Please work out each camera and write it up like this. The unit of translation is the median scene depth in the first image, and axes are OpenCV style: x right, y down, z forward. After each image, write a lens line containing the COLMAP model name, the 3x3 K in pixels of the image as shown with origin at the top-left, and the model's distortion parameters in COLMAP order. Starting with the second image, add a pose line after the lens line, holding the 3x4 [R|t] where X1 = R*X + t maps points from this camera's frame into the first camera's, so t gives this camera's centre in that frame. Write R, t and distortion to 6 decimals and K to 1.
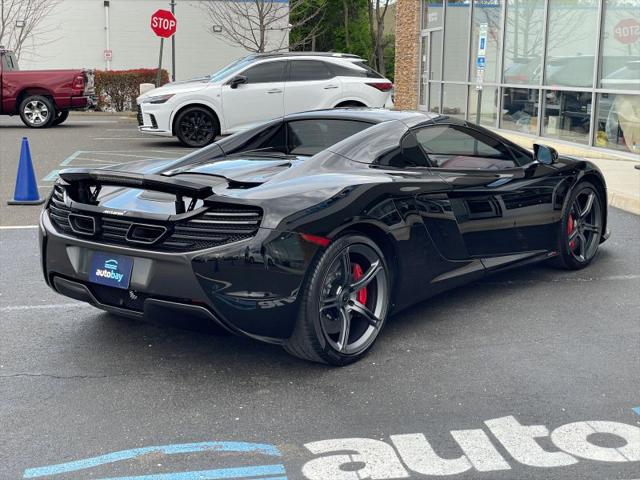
lens RADIAL K [[944.8, 0, 320.0], [0, 944.8, 240.0], [0, 0, 1]] dist [0.122245, -0.207381]
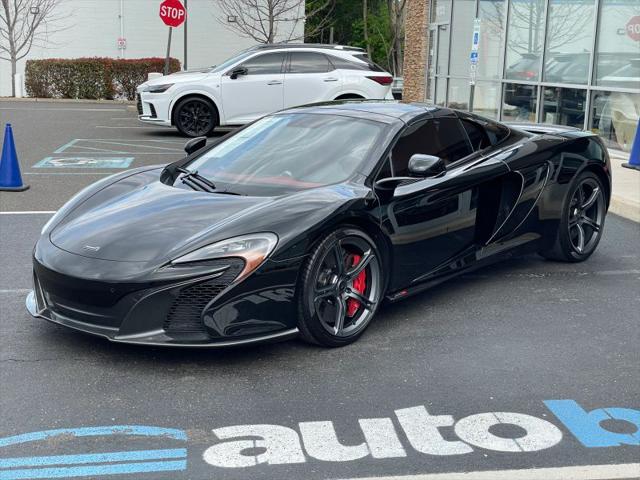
lens RADIAL K [[944.9, 0, 331.7], [0, 944.9, 249.3], [0, 0, 1]] dist [0.141943, -0.297002]
pose [[0.999759, 0.019635, -0.009812, 0.032676], [-0.019463, 0.999660, 0.017331, 0.000277], [0.010149, -0.017136, 0.999802, -0.005094]]
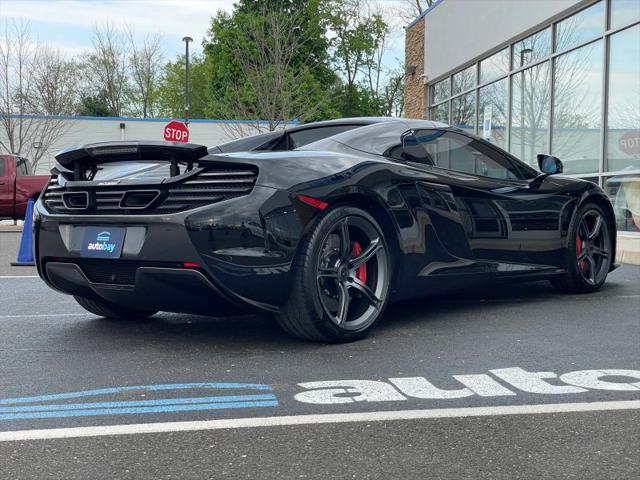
lens RADIAL K [[947.5, 0, 320.0], [0, 947.5, 240.0], [0, 0, 1]] dist [0.118697, -0.156513]
pose [[0.999923, 0.000053, -0.012381, 0.004886], [-0.001820, 0.989755, -0.142764, 0.058089], [0.012246, 0.142776, 0.989679, 0.012570]]
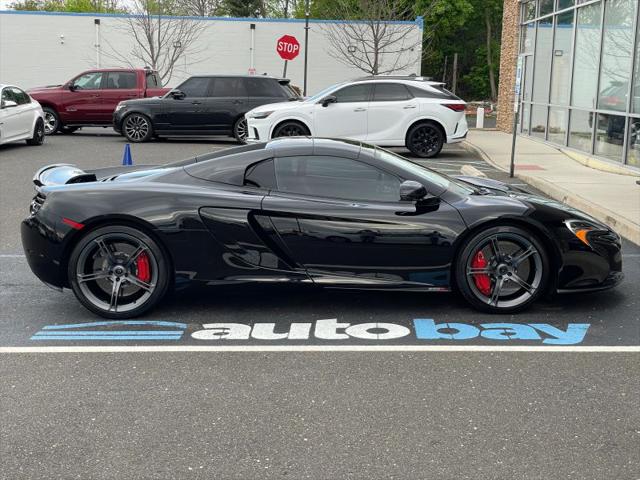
lens RADIAL K [[947.5, 0, 320.0], [0, 947.5, 240.0], [0, 0, 1]] dist [0.118697, -0.156513]
pose [[0.985123, 0.040617, -0.166980, 0.130777], [-0.043092, 0.999008, -0.011224, 0.020453], [0.166359, 0.018253, 0.985896, -0.181804]]
